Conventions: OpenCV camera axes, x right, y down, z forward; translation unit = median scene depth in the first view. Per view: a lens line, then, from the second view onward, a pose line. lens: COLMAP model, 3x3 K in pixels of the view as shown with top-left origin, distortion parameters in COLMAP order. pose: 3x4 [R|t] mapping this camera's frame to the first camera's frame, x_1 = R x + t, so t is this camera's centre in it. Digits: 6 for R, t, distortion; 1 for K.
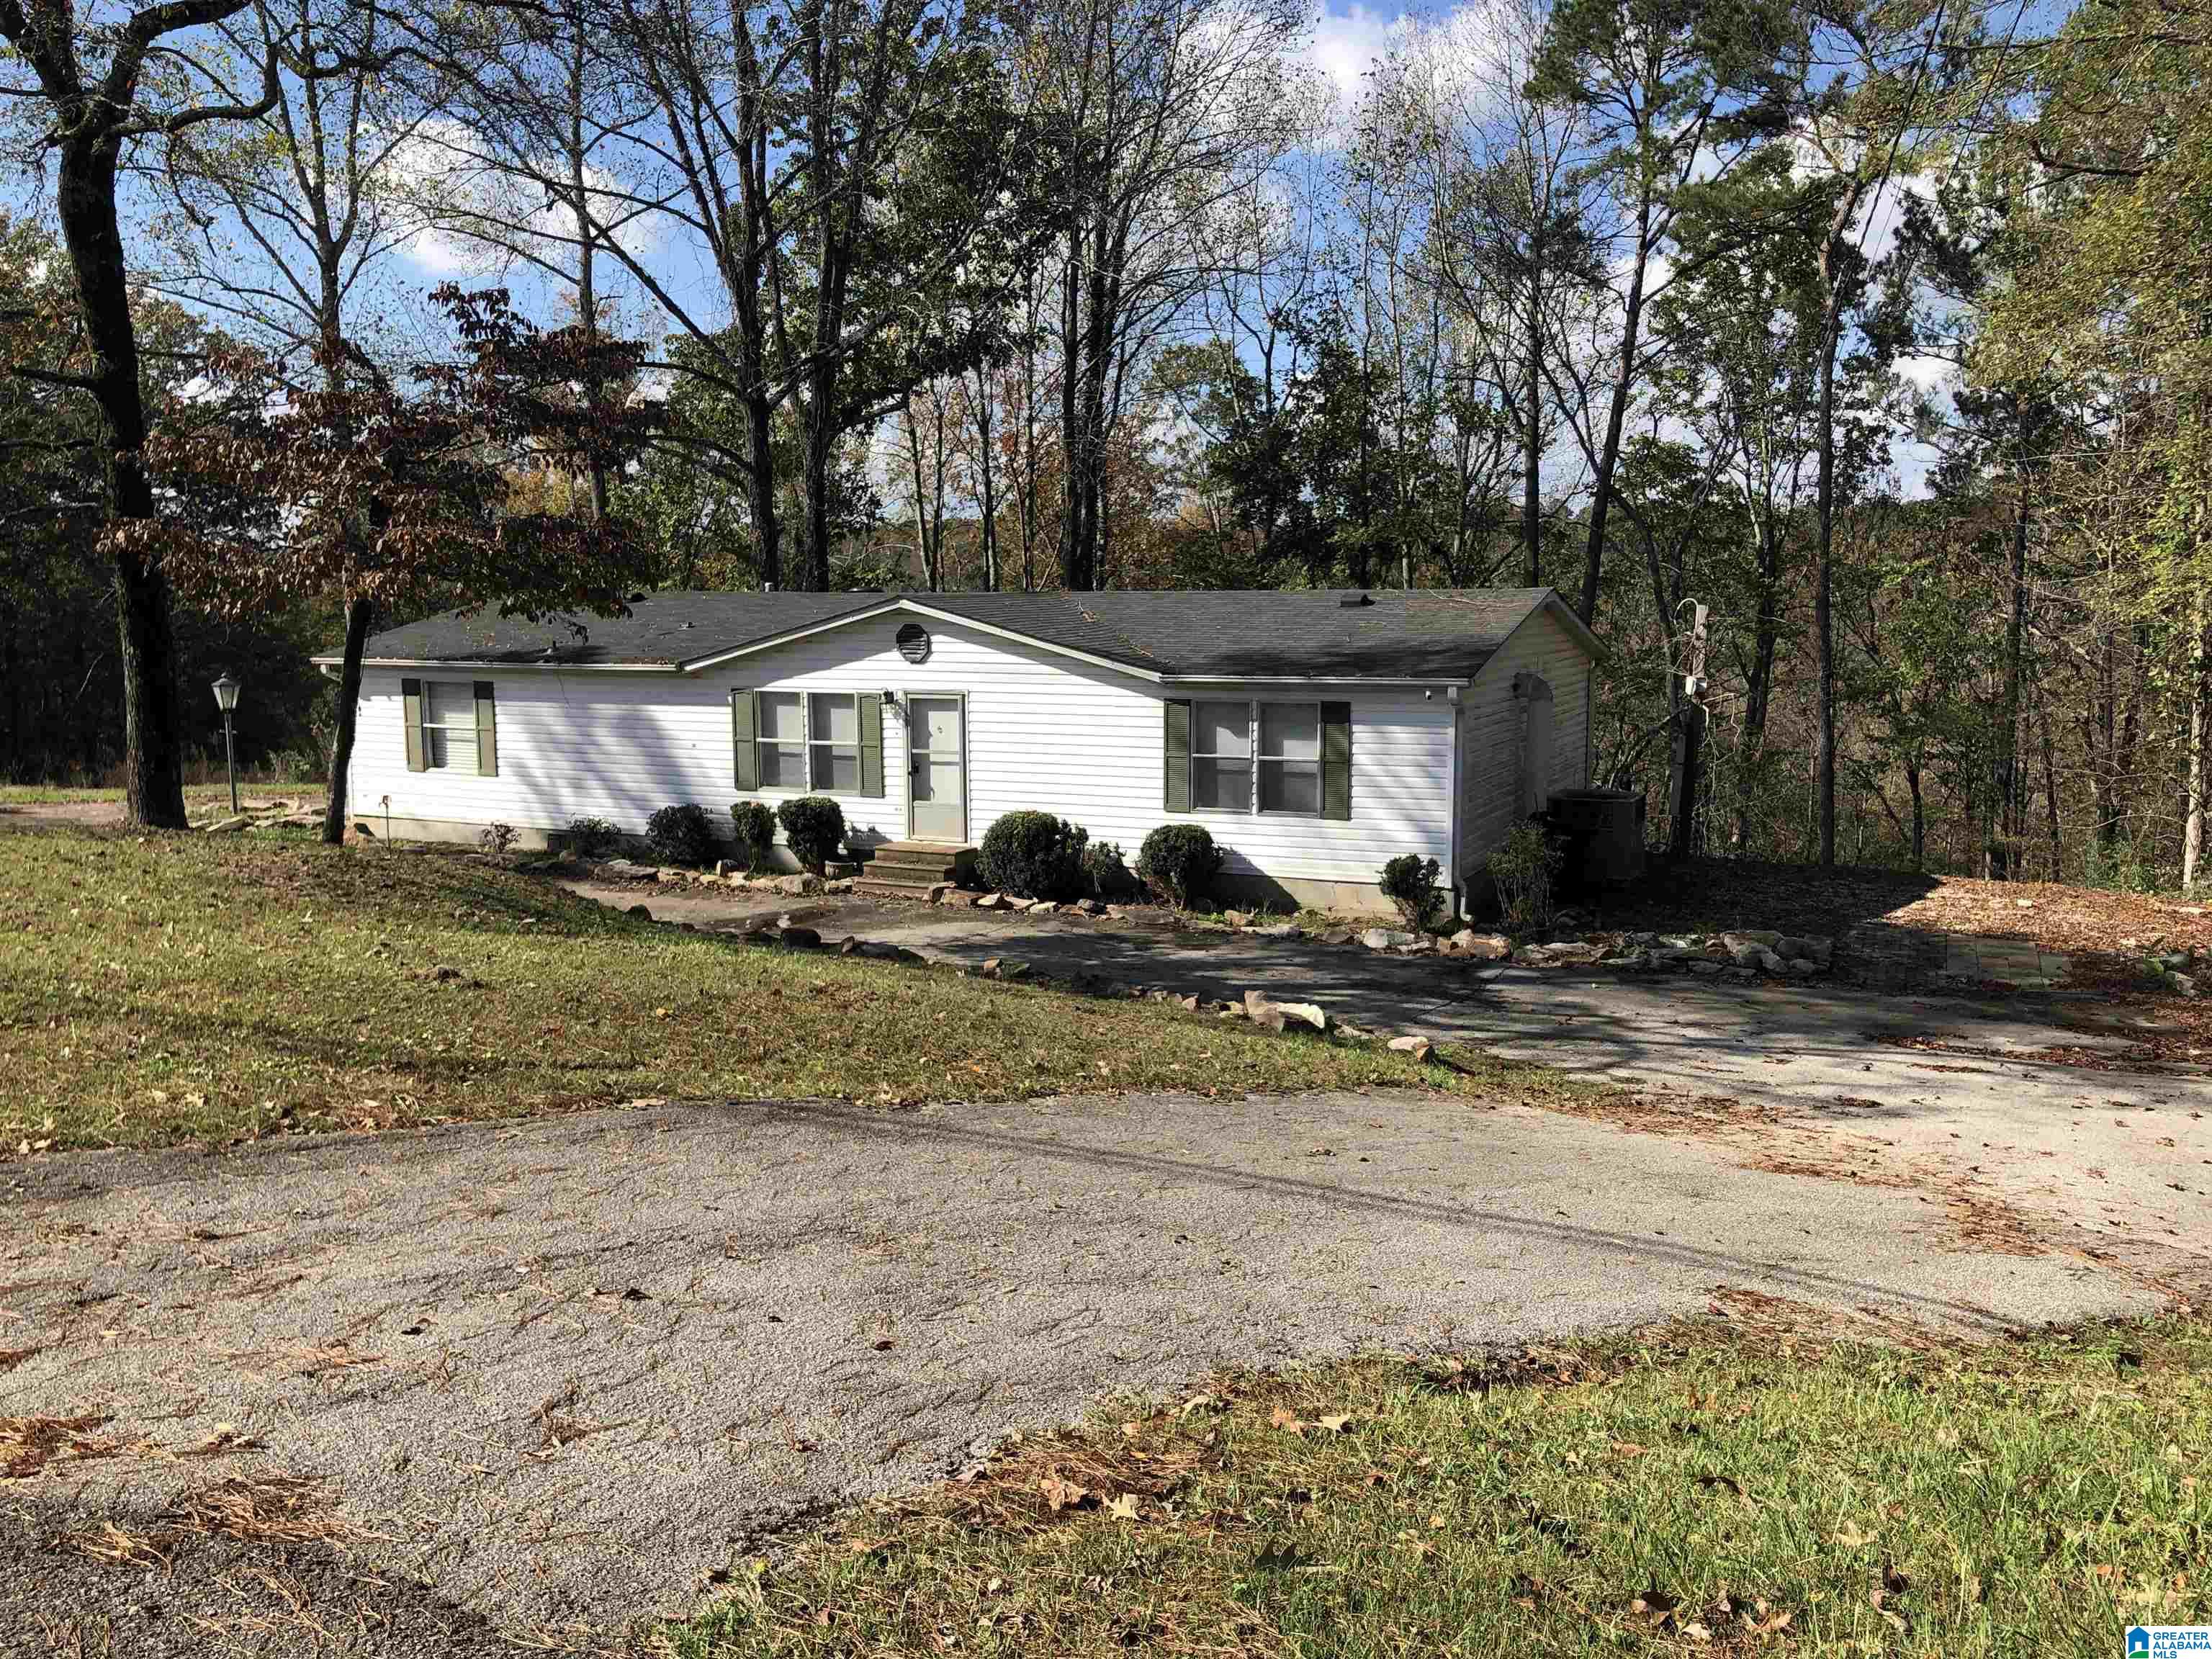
lens RADIAL K [[1817.0, 0, 1121.0], [0, 1817.0, 744.8], [0, 0, 1]] dist [0.055473, -0.060748]
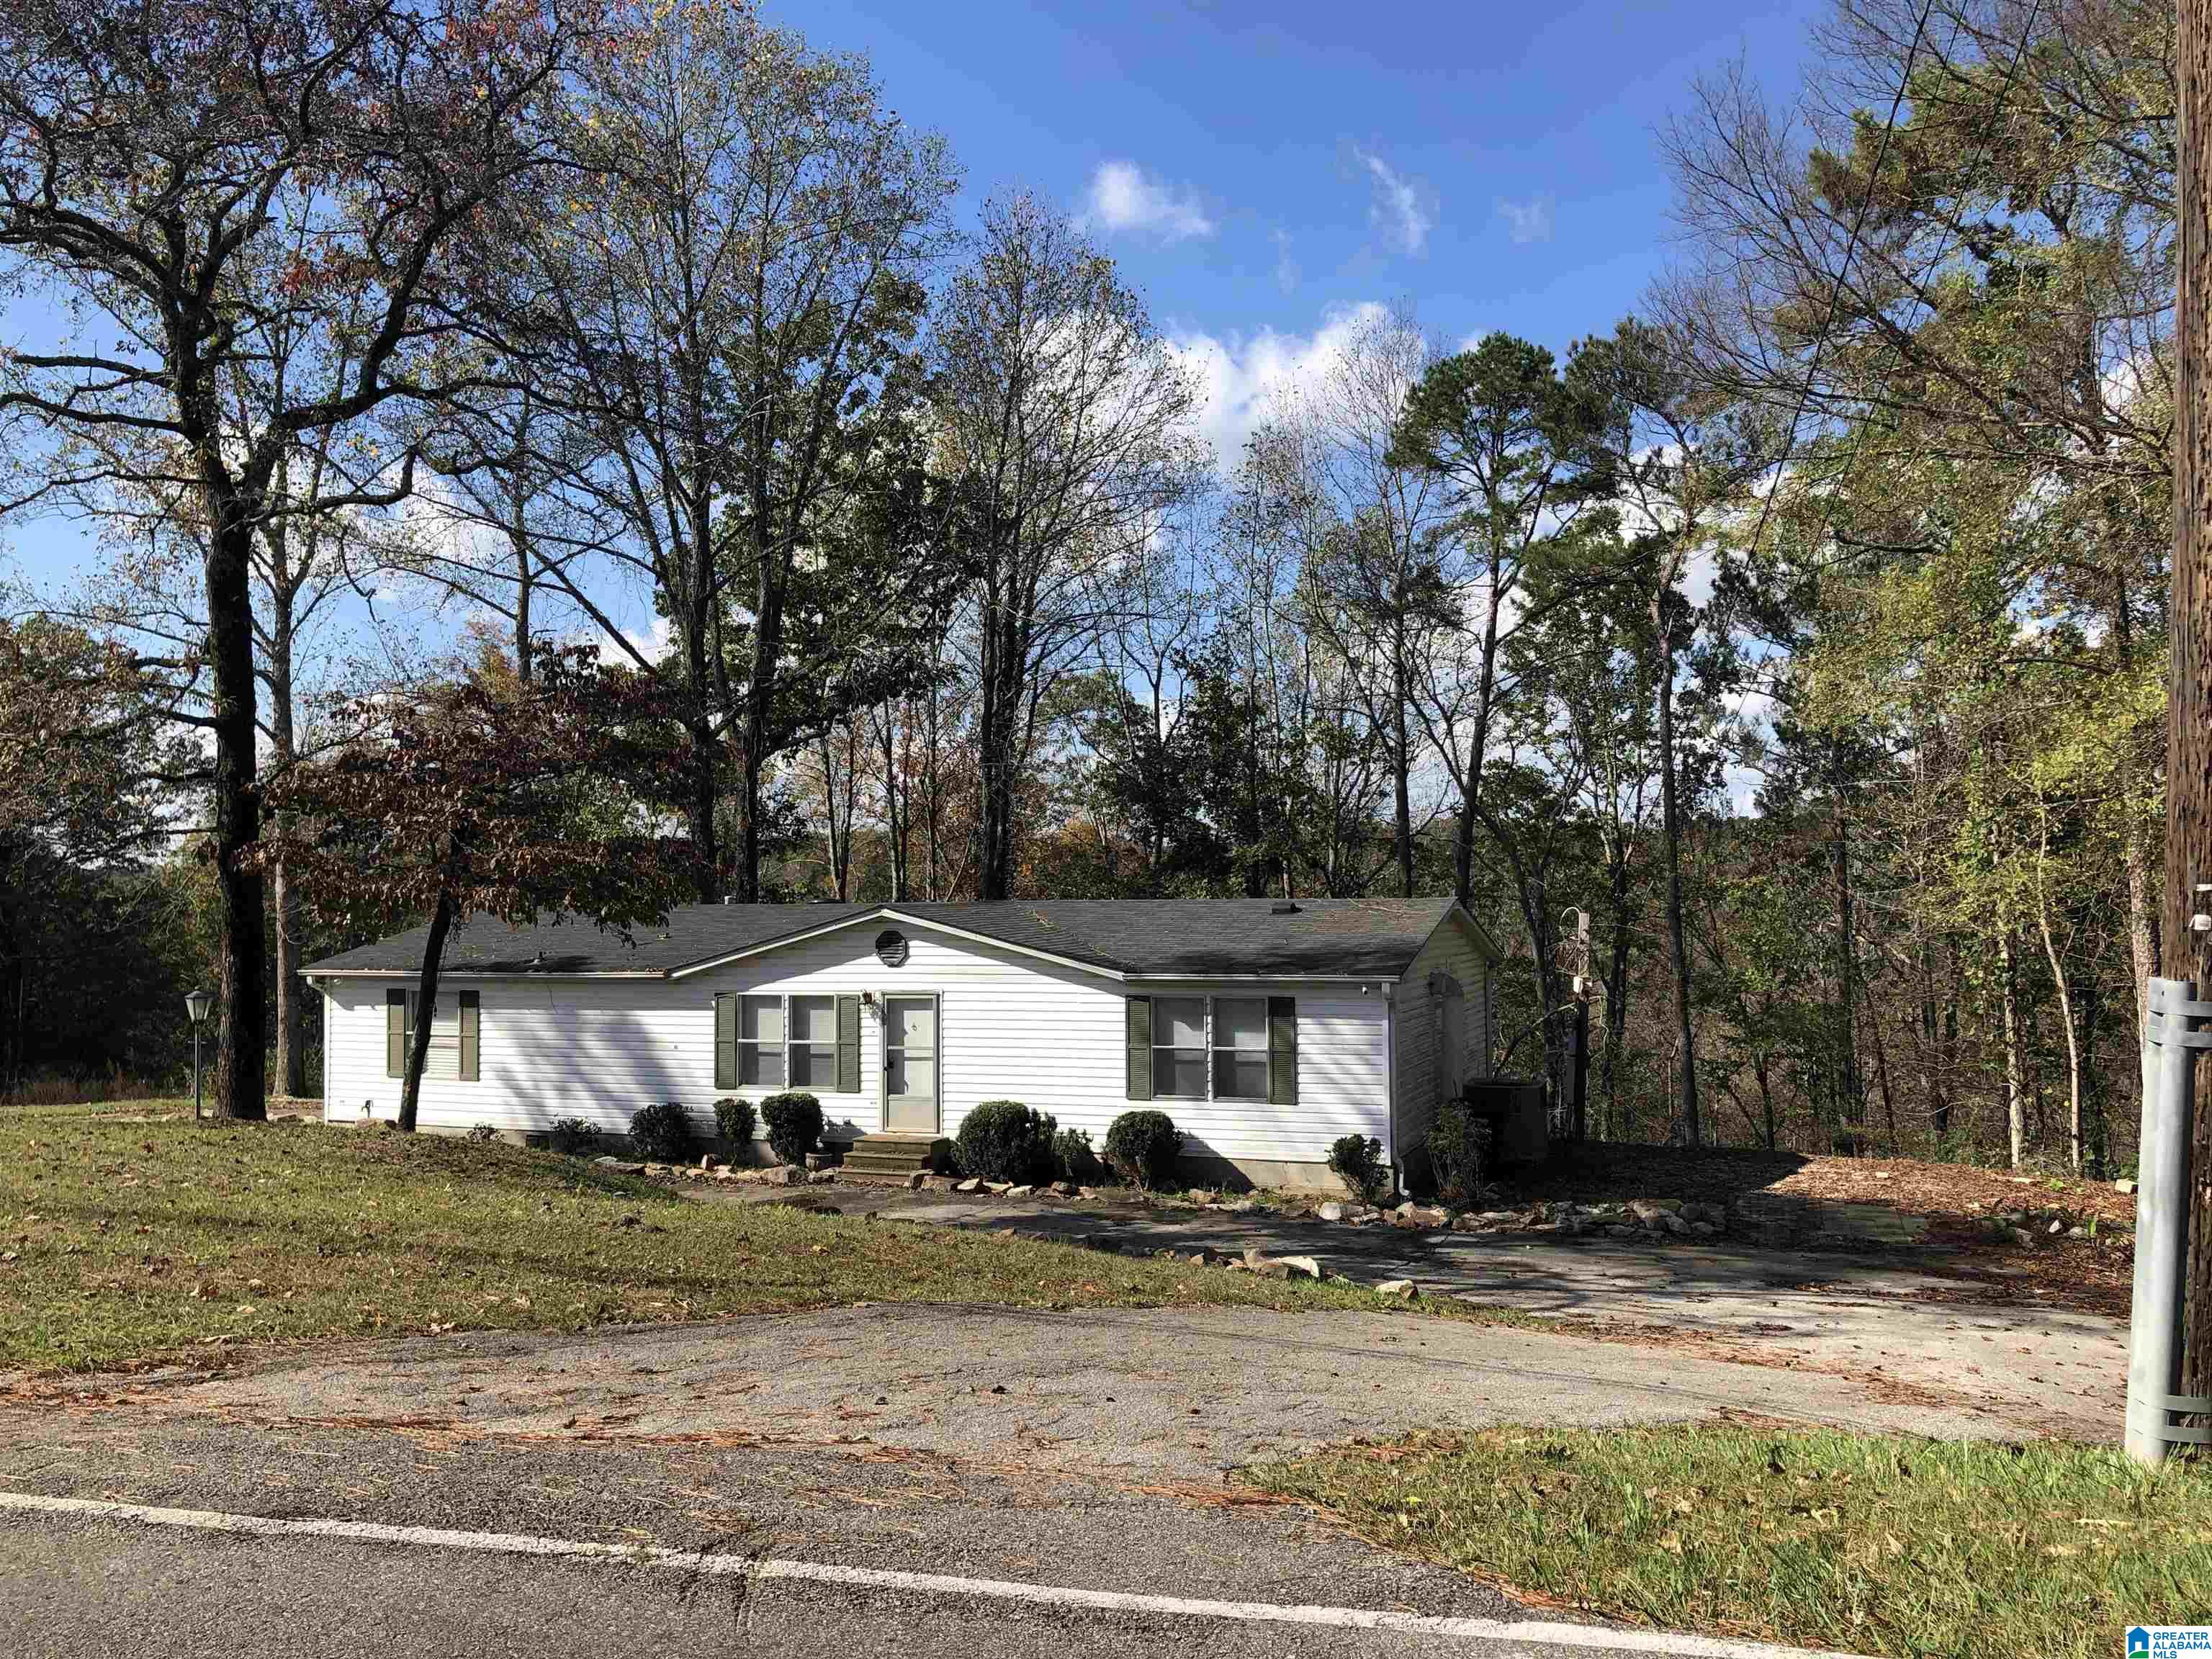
lens RADIAL K [[1817.0, 0, 1111.8], [0, 1817.0, 759.5], [0, 0, 1]] dist [0.055473, -0.060748]
pose [[0.996744, 0.002214, 0.080601, -0.068985], [0.011019, 0.986503, -0.163371, 0.012220], [-0.079874, 0.163727, 0.983267, -0.109982]]
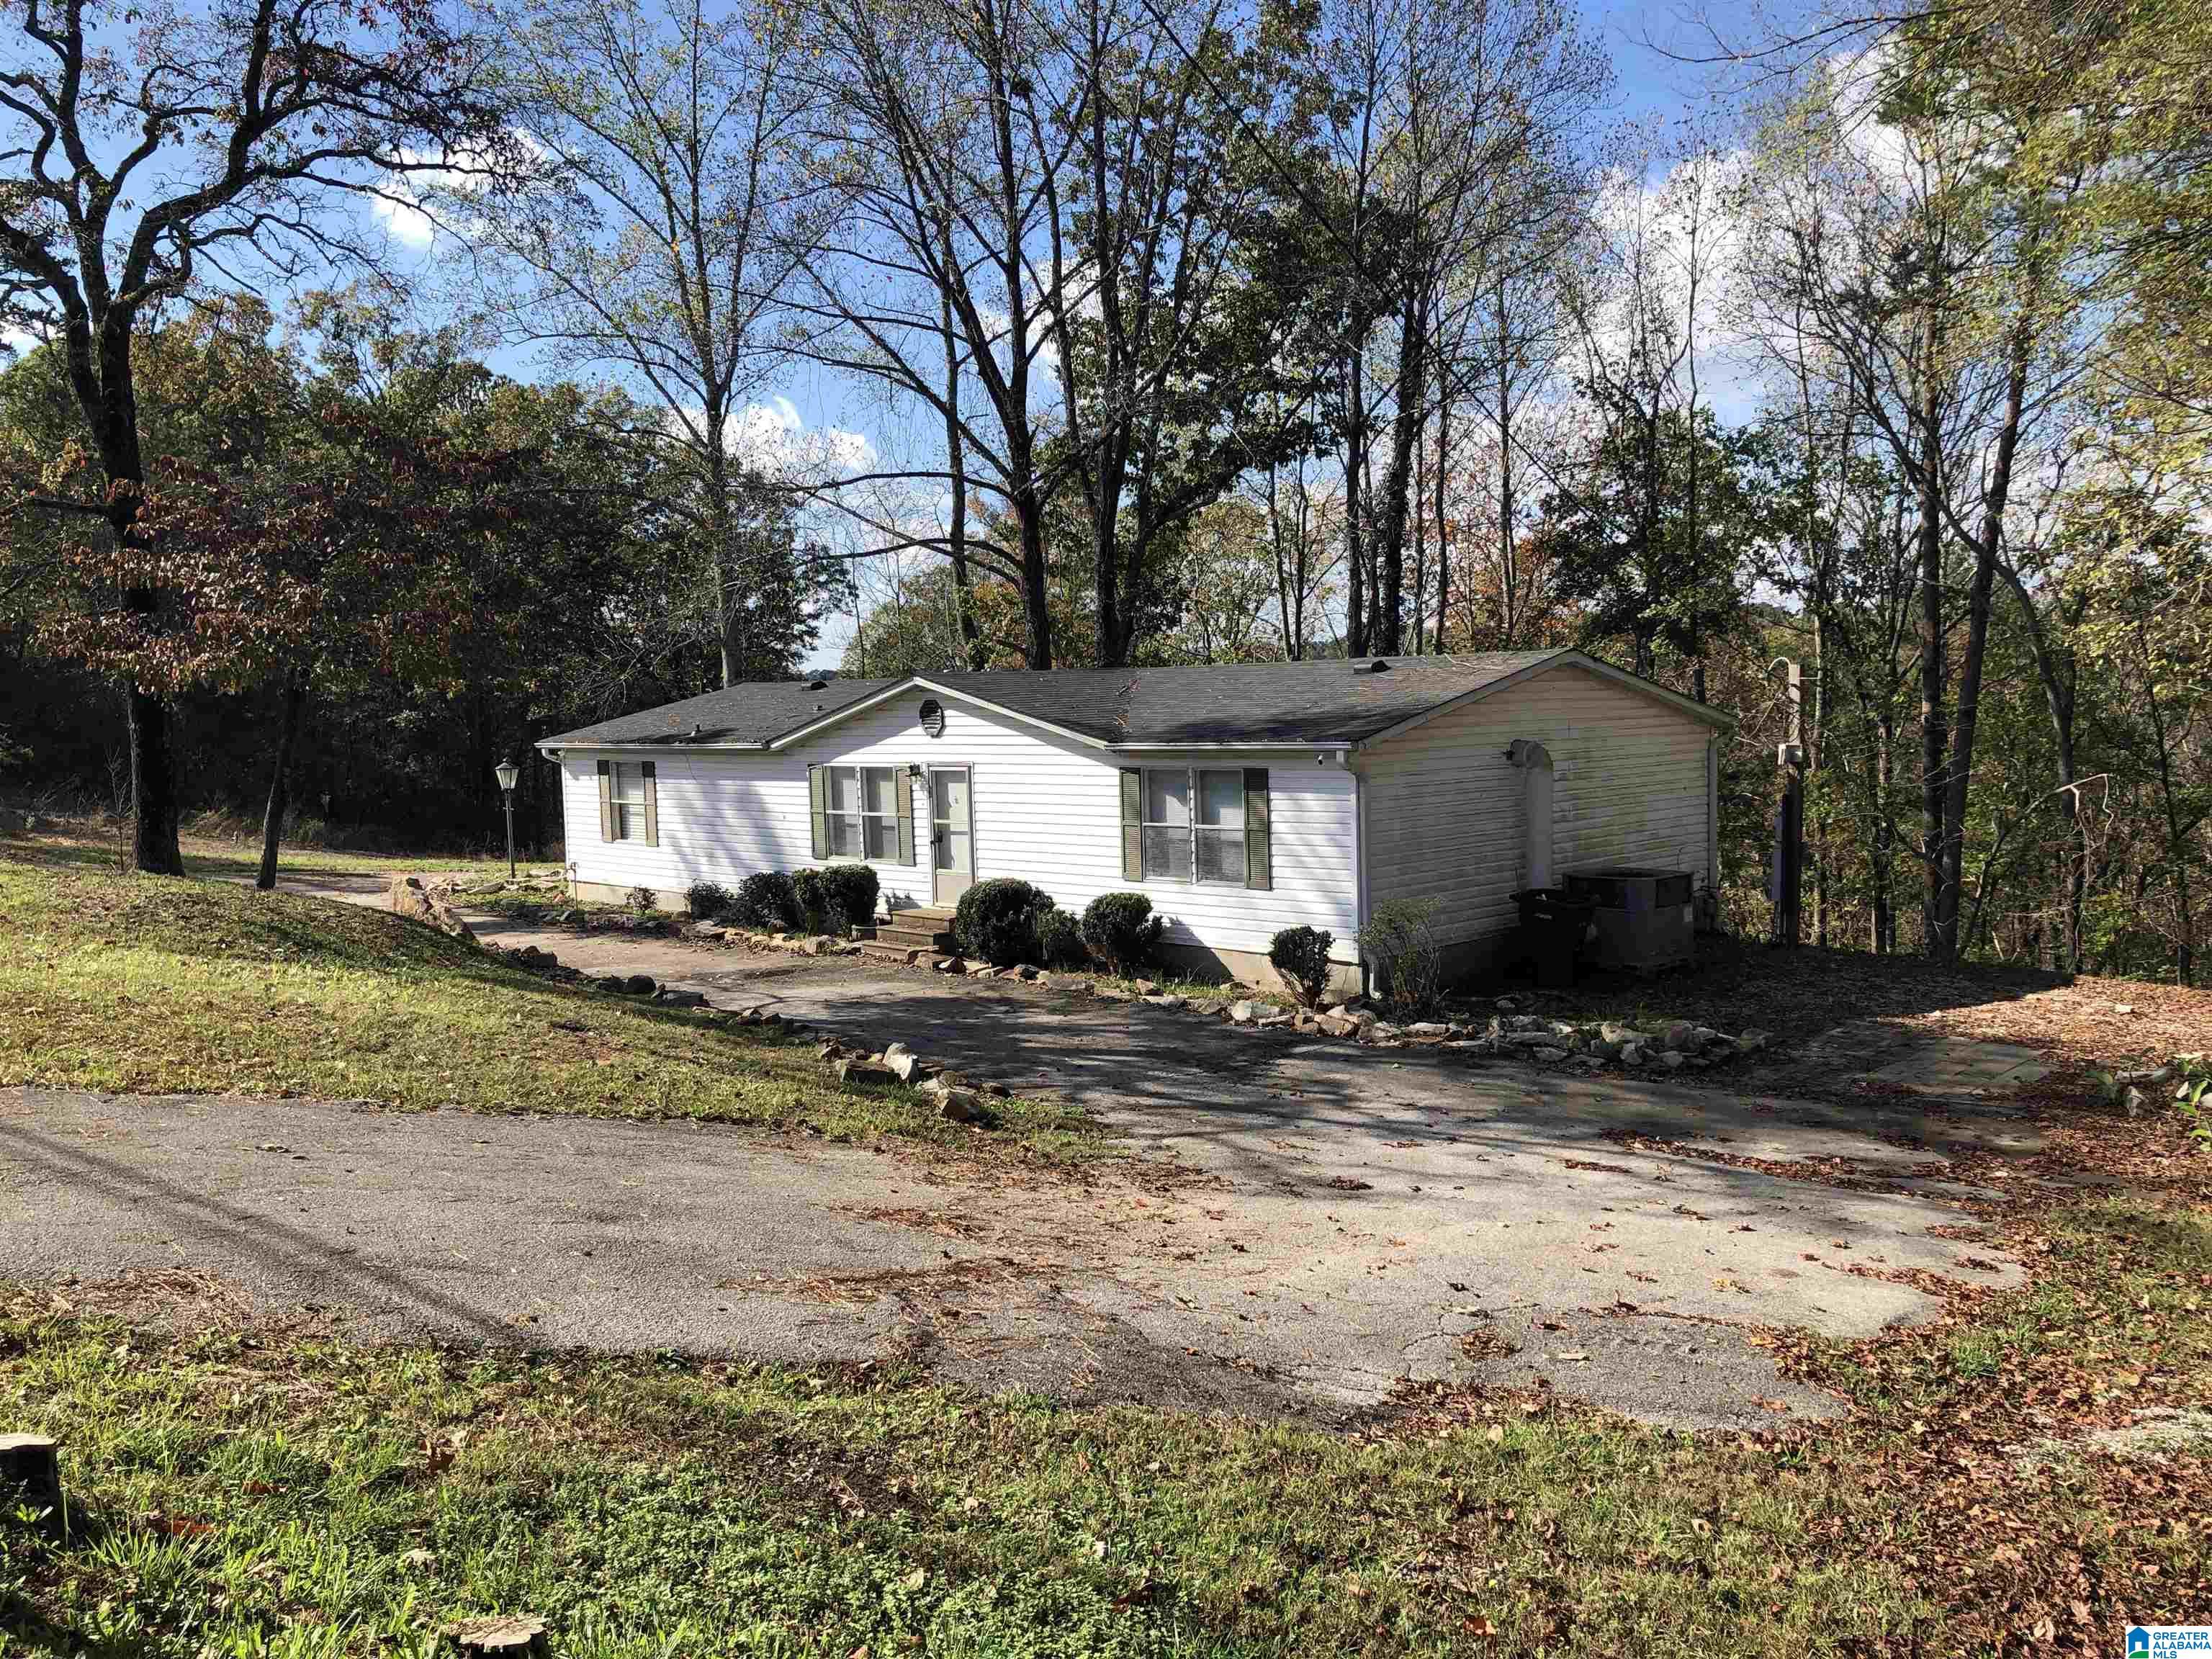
lens RADIAL K [[1817.0, 0, 1110.2], [0, 1817.0, 779.1], [0, 0, 1]] dist [0.055473, -0.060748]
pose [[0.939619, -0.004472, -0.342192, 0.333826], [-0.008051, 0.999349, -0.035167, 0.014865], [0.342127, 0.035798, 0.938972, 0.051773]]
